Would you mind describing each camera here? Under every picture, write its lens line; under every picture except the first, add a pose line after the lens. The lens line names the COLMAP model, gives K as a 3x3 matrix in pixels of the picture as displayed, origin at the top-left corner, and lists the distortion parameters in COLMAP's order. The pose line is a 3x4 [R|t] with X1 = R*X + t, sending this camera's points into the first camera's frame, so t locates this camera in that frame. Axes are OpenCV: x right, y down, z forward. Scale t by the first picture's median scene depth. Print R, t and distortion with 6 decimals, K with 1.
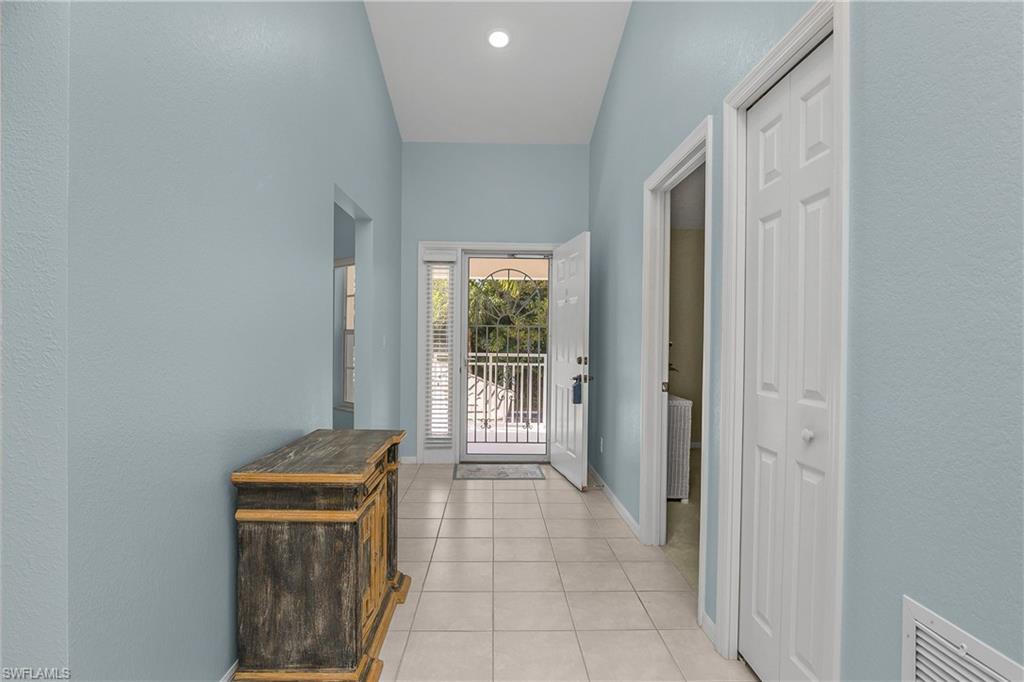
lens RADIAL K [[517.6, 0, 510.8], [0, 517.6, 340.7], [0, 0, 1]] dist [-0.022538, 0.006602]
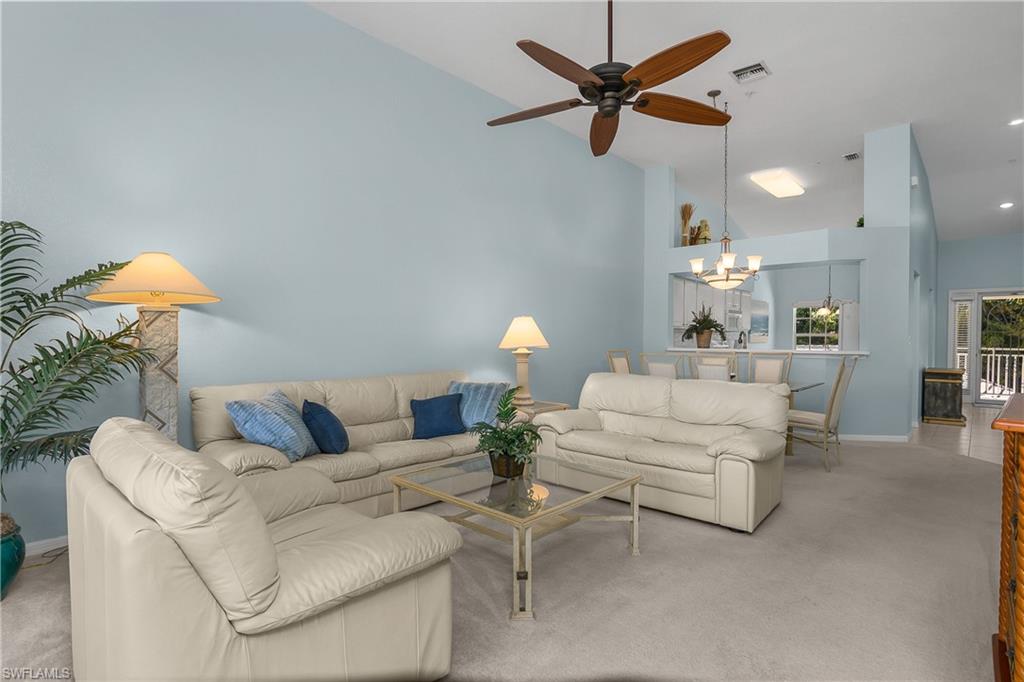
lens RADIAL K [[517.6, 0, 504.3], [0, 517.6, 338.3], [0, 0, 1]] dist [-0.022538, 0.006602]
pose [[0.708208, 0.006655, -0.705972, -0.003851], [-0.006471, 0.999975, 0.002935, 0.000511], [0.705974, 0.002490, 0.708233, -4.504454]]
